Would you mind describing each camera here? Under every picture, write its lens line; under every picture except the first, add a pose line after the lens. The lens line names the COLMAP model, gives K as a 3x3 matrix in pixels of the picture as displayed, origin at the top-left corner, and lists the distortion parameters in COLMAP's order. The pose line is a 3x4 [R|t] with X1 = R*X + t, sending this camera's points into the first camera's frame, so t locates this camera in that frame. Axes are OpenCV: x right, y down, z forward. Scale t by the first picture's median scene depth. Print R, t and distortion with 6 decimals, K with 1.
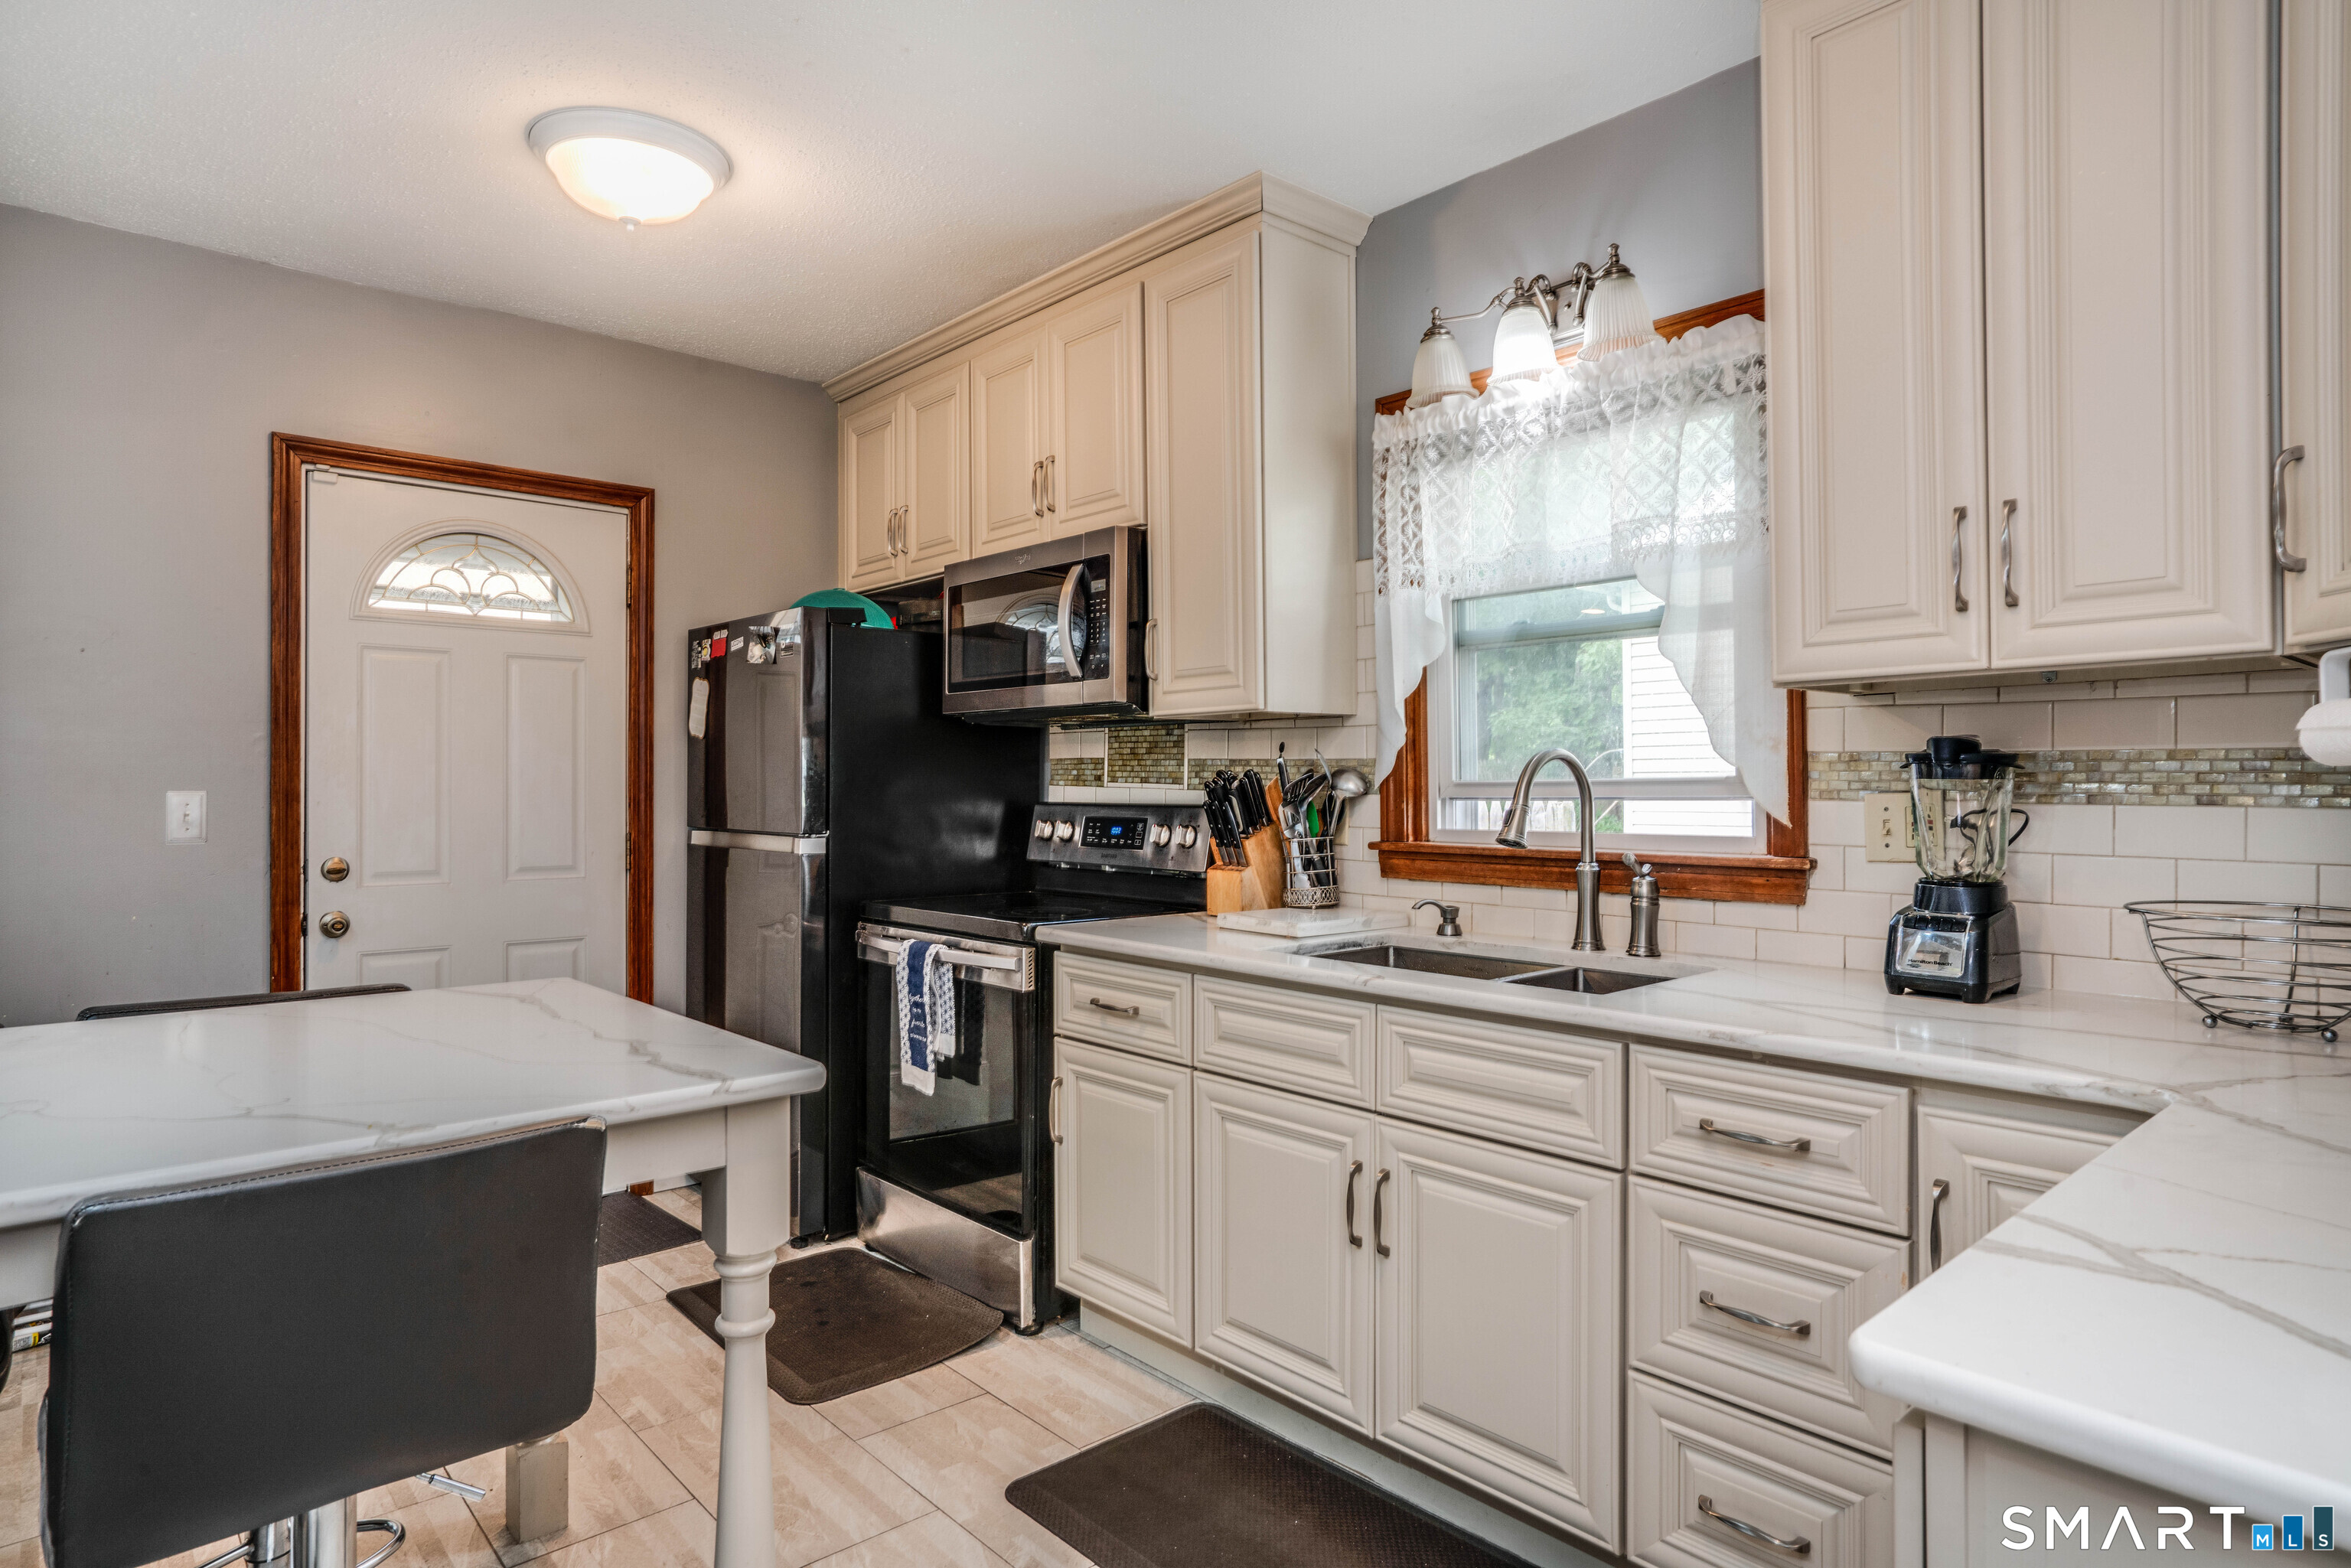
lens RADIAL K [[1268.9, 0, 1174.1], [0, 1268.9, 776.9], [0, 0, 1]] dist [-0.019503, 0.000652]
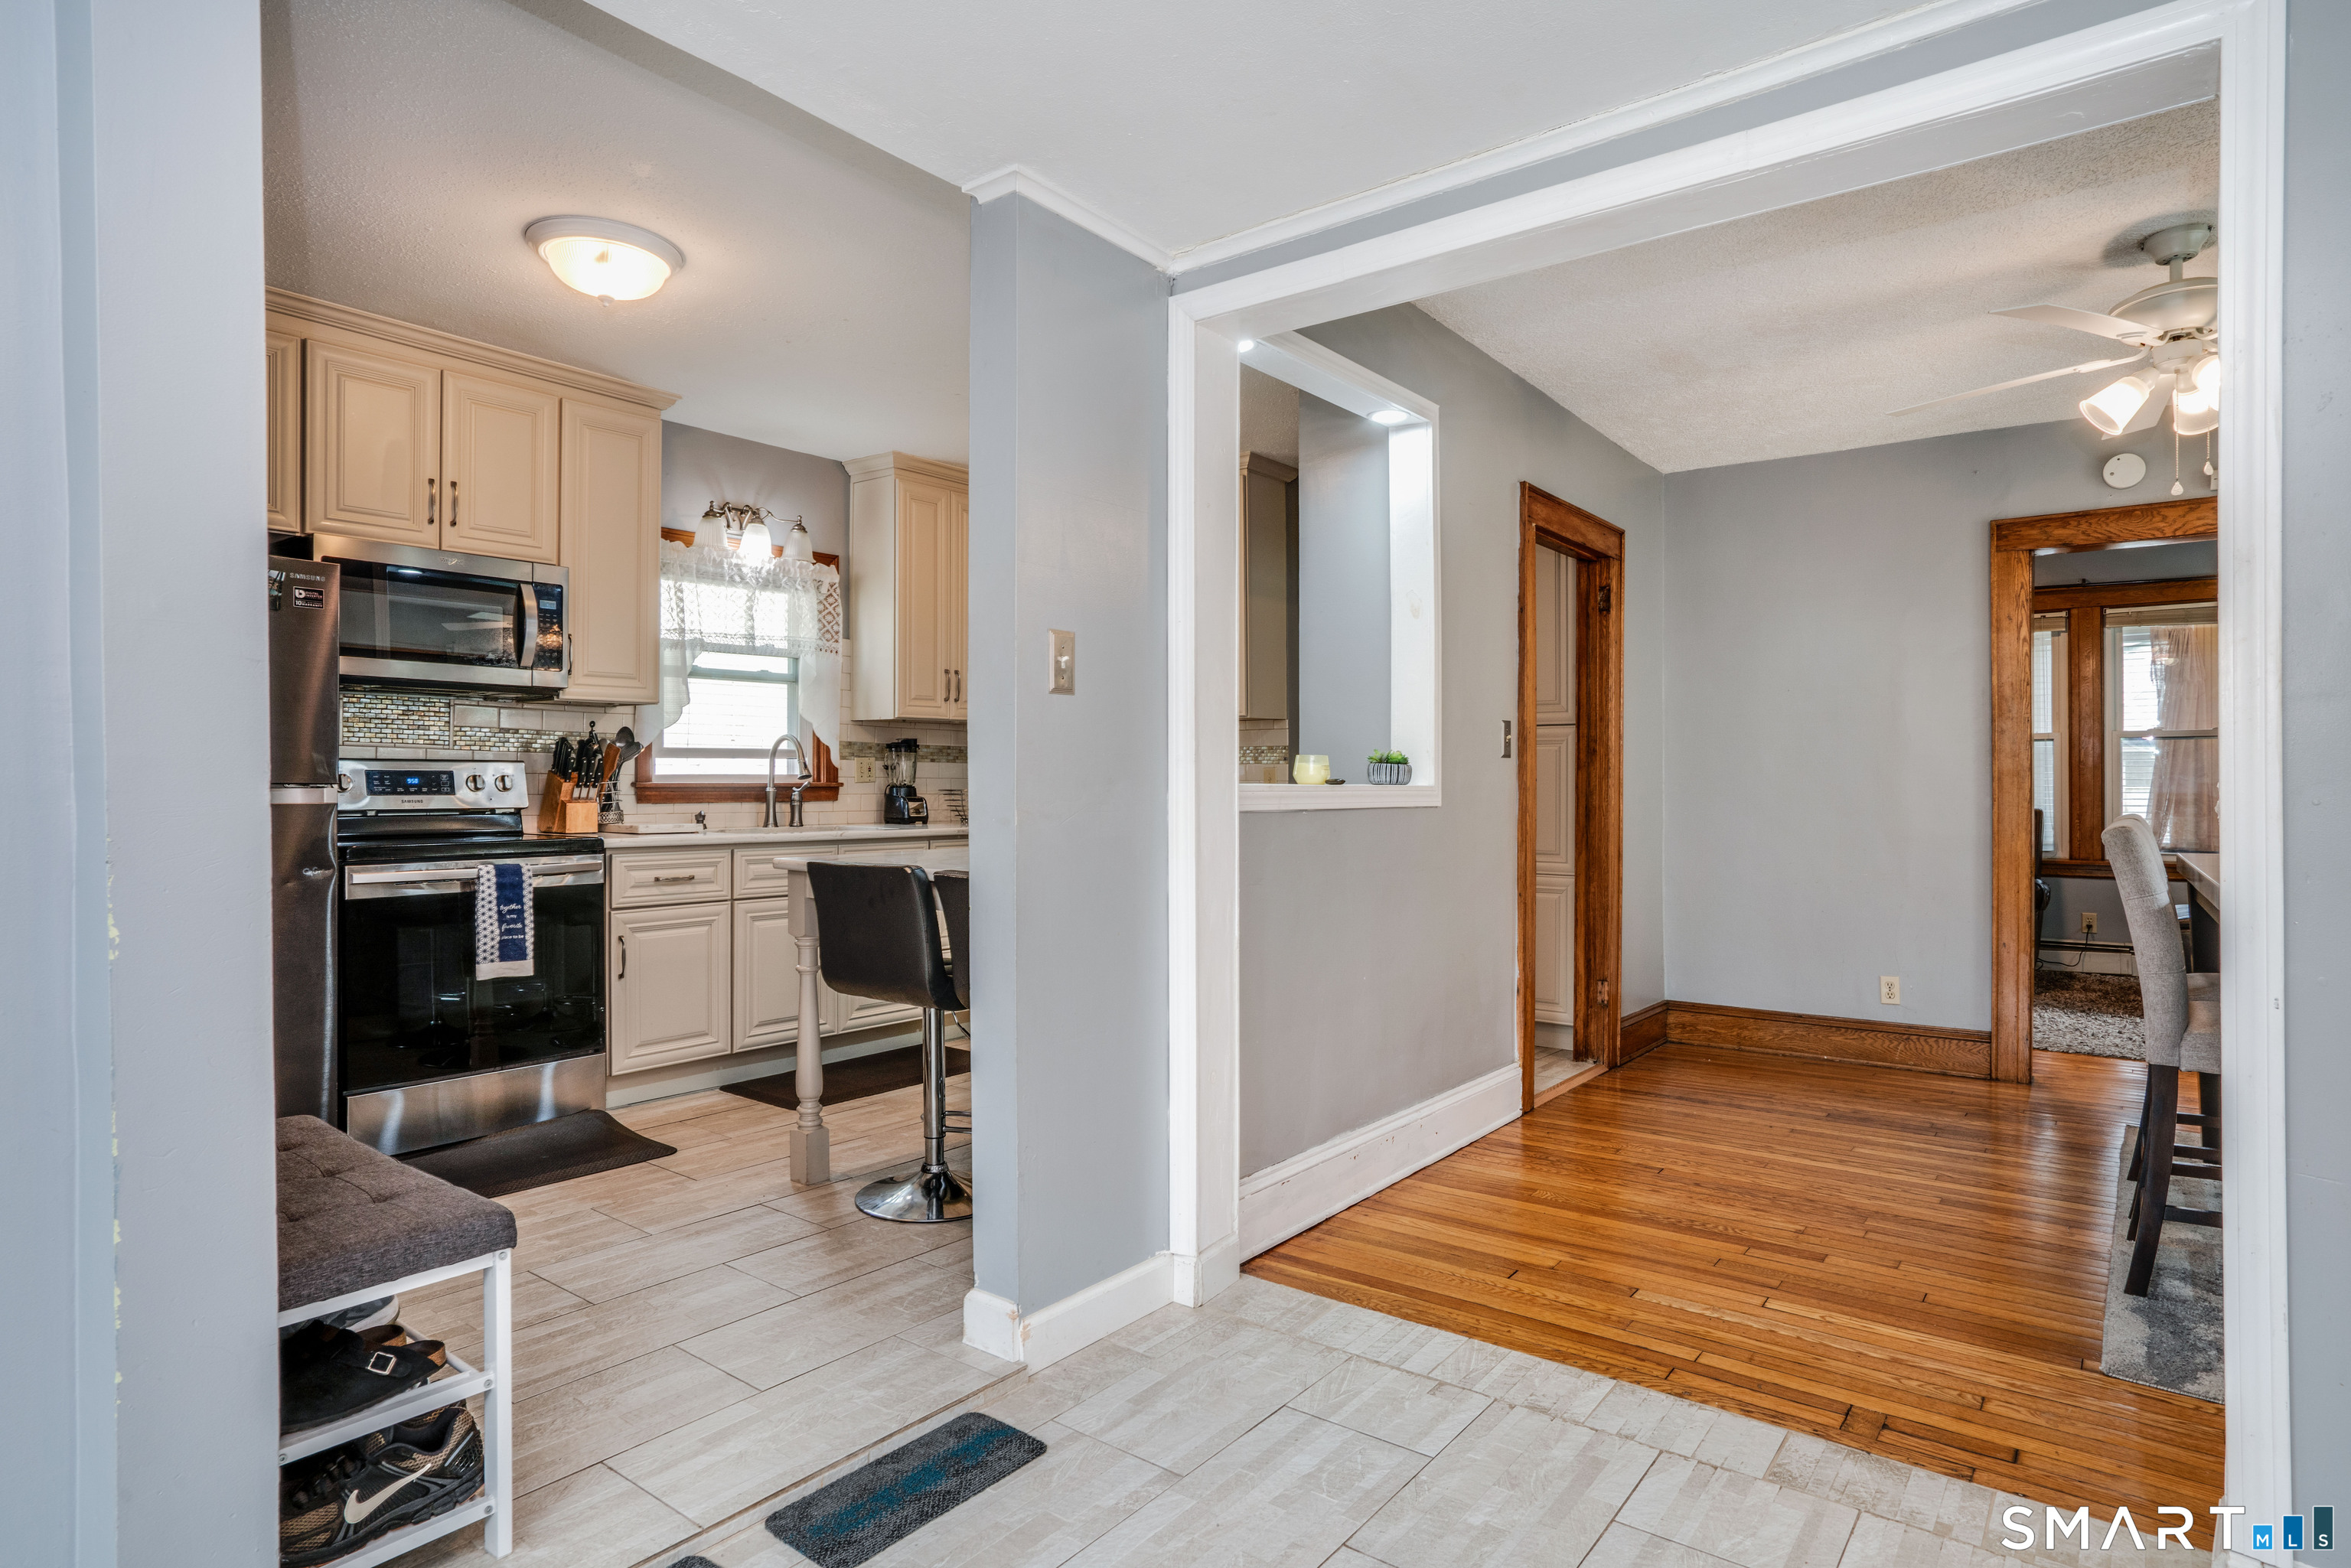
lens RADIAL K [[1268.9, 0, 1174.1], [0, 1268.9, 776.9], [0, 0, 1]] dist [-0.019503, 0.000652]
pose [[-0.176148, 0.004223, 0.984355, -1.921706], [-0.010145, 0.999930, -0.006105, 0.055322], [-0.984311, -0.011061, -0.176092, 0.697089]]
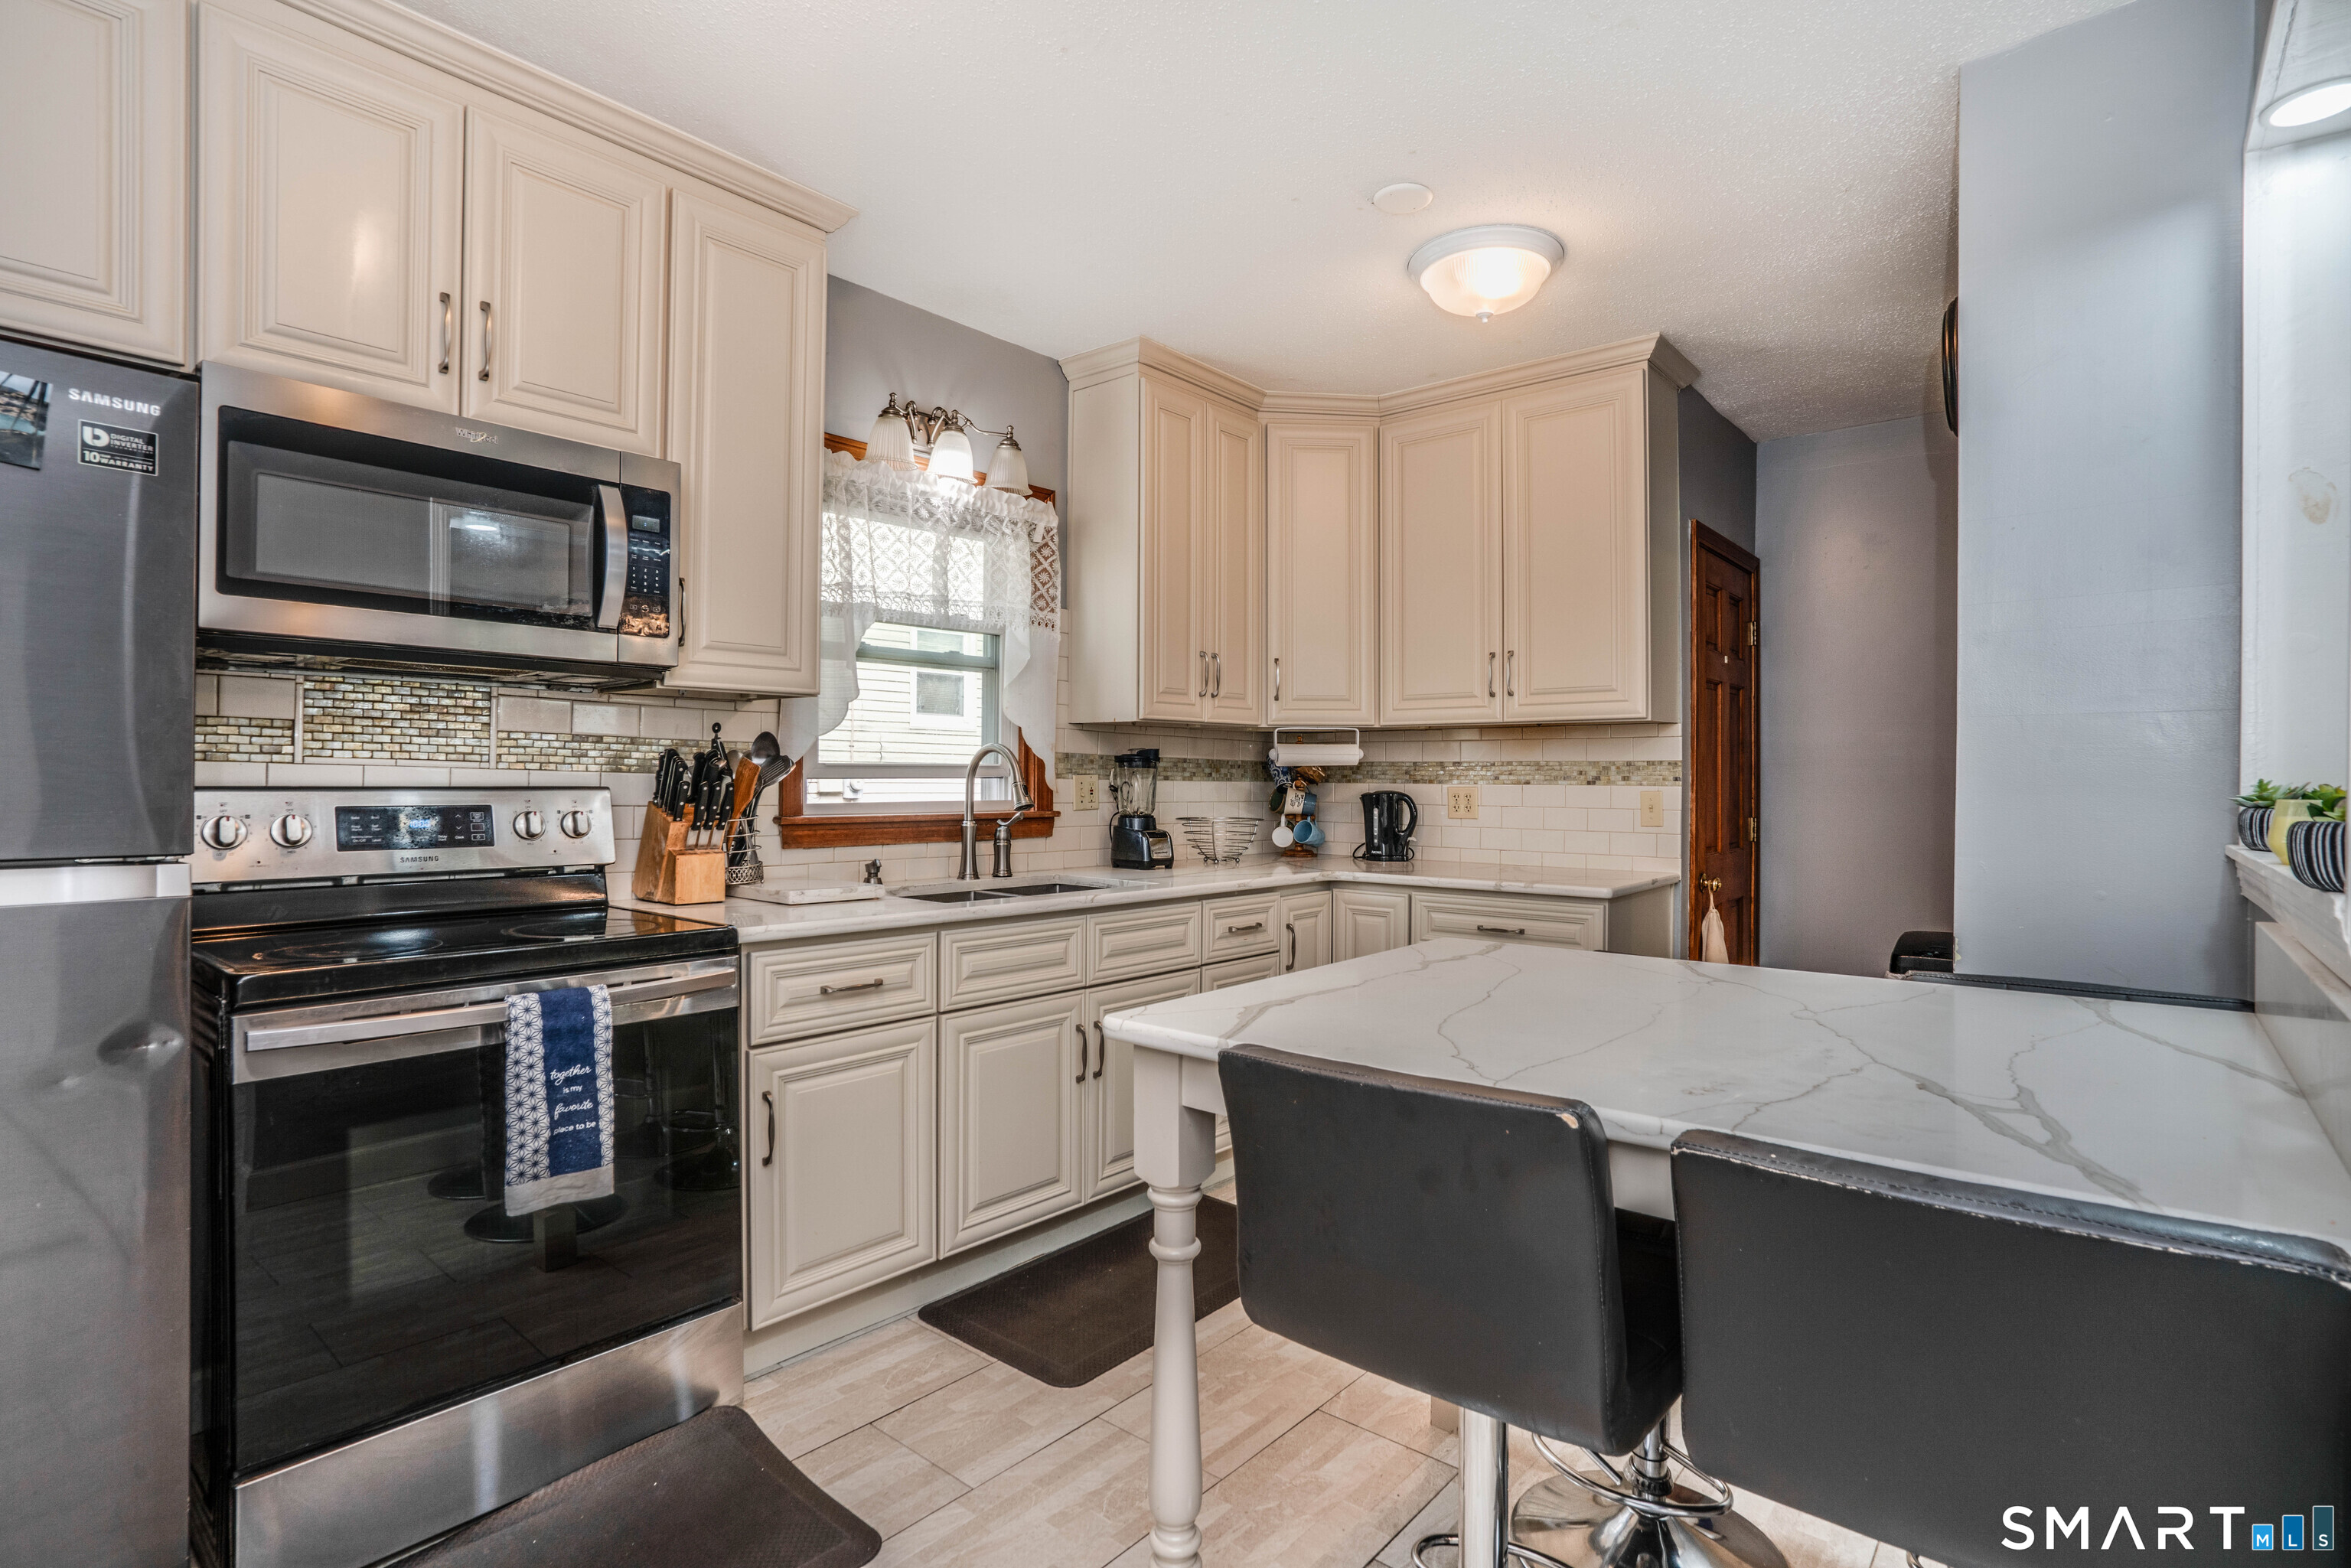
lens RADIAL K [[1142.3, 0, 1159.8], [0, 1142.3, 781.9], [0, 0, 1]] dist [-0.041063, 0.000096]
pose [[-0.122600, -0.001399, 0.992455, -1.026844], [-0.014612, 0.999893, -0.000396, 0.019188], [-0.992349, -0.014550, -0.122607, 0.936042]]
